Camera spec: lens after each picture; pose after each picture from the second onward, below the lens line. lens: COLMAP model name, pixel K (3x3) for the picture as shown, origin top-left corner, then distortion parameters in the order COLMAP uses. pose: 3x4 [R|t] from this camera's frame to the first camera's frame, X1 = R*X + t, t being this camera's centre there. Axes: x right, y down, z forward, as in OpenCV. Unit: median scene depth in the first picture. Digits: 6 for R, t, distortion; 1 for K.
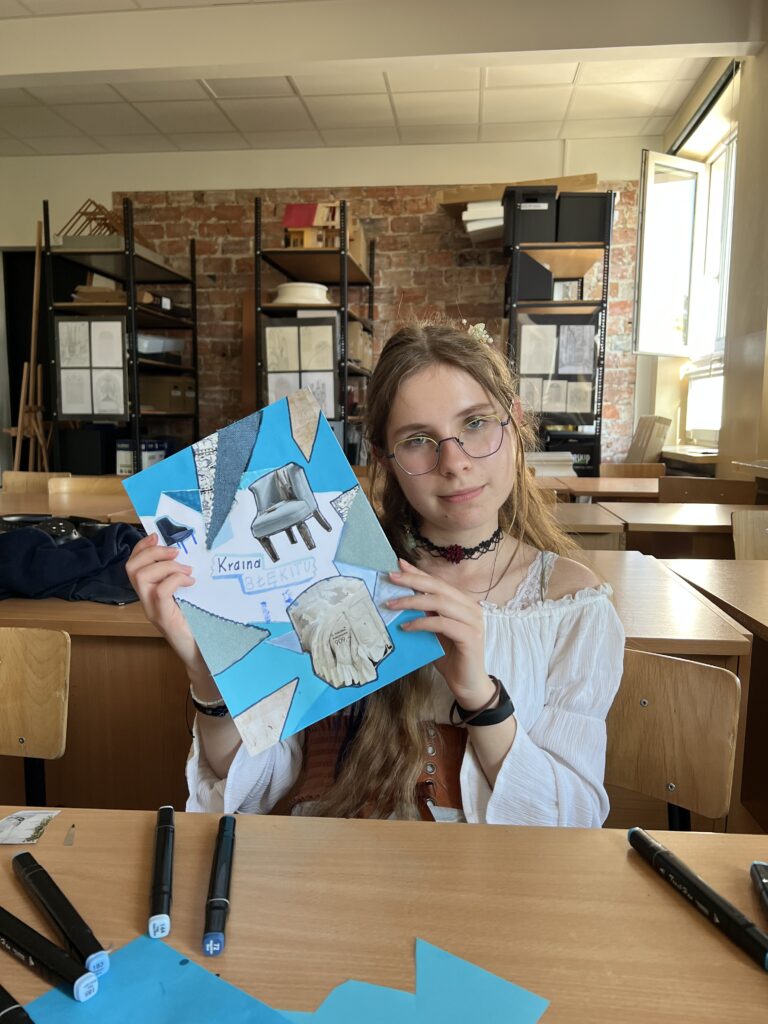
lens RADIAL K [[762.1, 0, 384.7], [0, 762.1, 507.8], [0, 0, 1]] dist [0.030818, -0.052267]
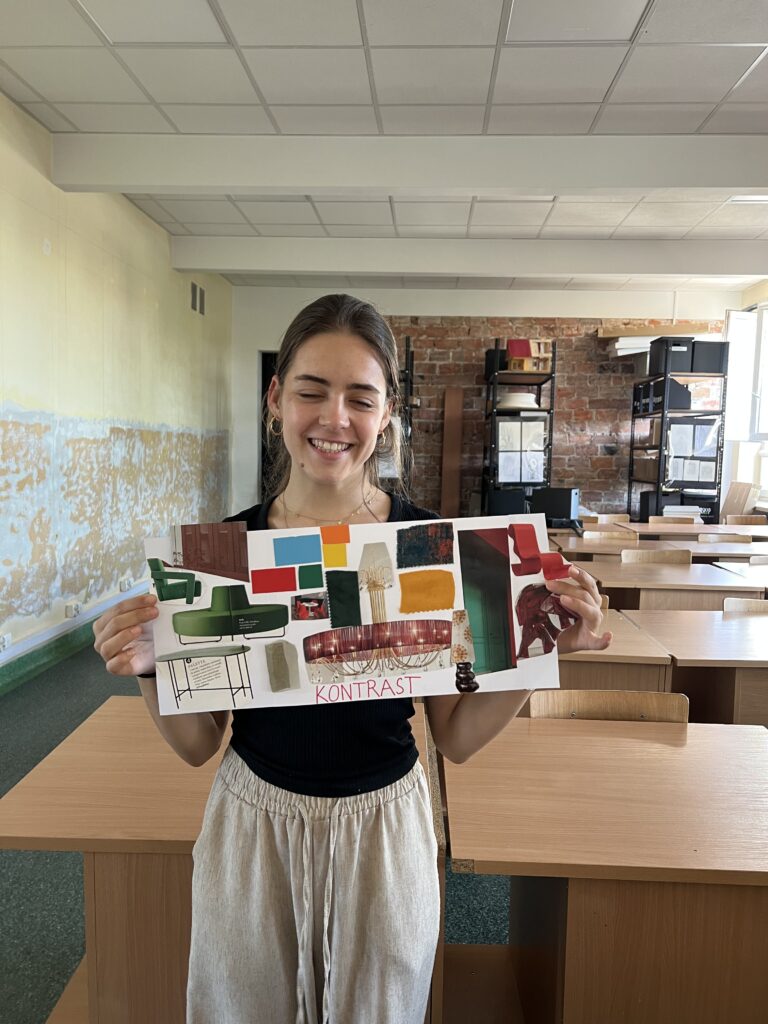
lens RADIAL K [[762.1, 0, 379.2], [0, 762.1, 518.4], [0, 0, 1]] dist [0.030818, -0.052267]
pose [[0.998613, 0.007042, 0.052171, -0.391946], [-0.005798, 0.999696, -0.023955, -0.006655], [-0.052324, 0.023620, 0.998351, -0.410462]]
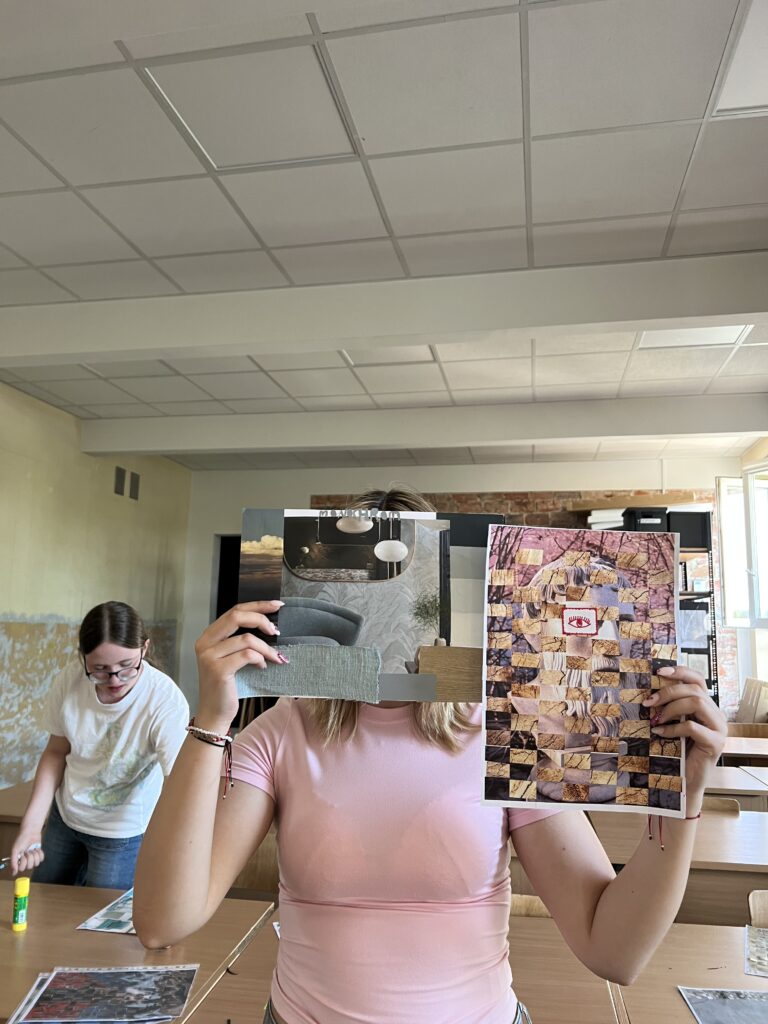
lens RADIAL K [[762.1, 0, 383.7], [0, 762.1, 516.6], [0, 0, 1]] dist [0.030818, -0.052267]
pose [[0.996775, -0.006766, -0.079962, -0.128655], [-0.014488, 0.964892, -0.262247, -0.035796], [0.078929, 0.262560, 0.961682, -0.257269]]
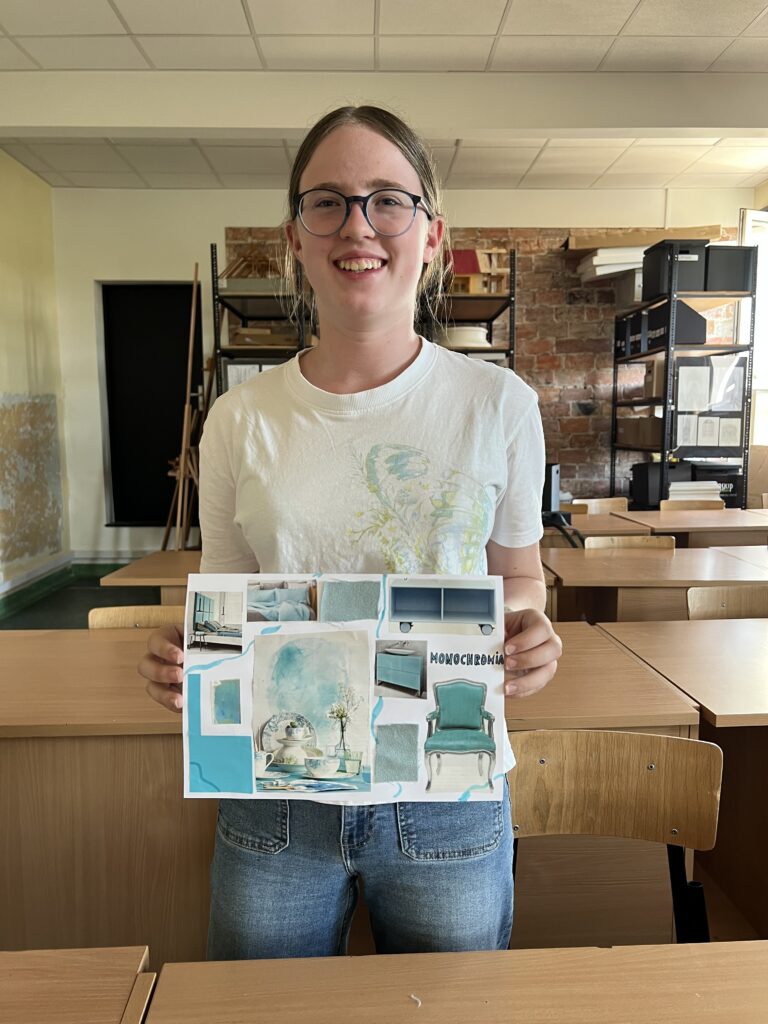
lens RADIAL K [[762.1, 0, 384.9], [0, 762.1, 516.9], [0, 0, 1]] dist [0.030818, -0.052267]
pose [[0.990037, -0.034559, 0.136498, -0.312155], [0.033580, 0.999391, 0.009470, -0.040084], [-0.136742, -0.004792, 0.990595, -0.017514]]
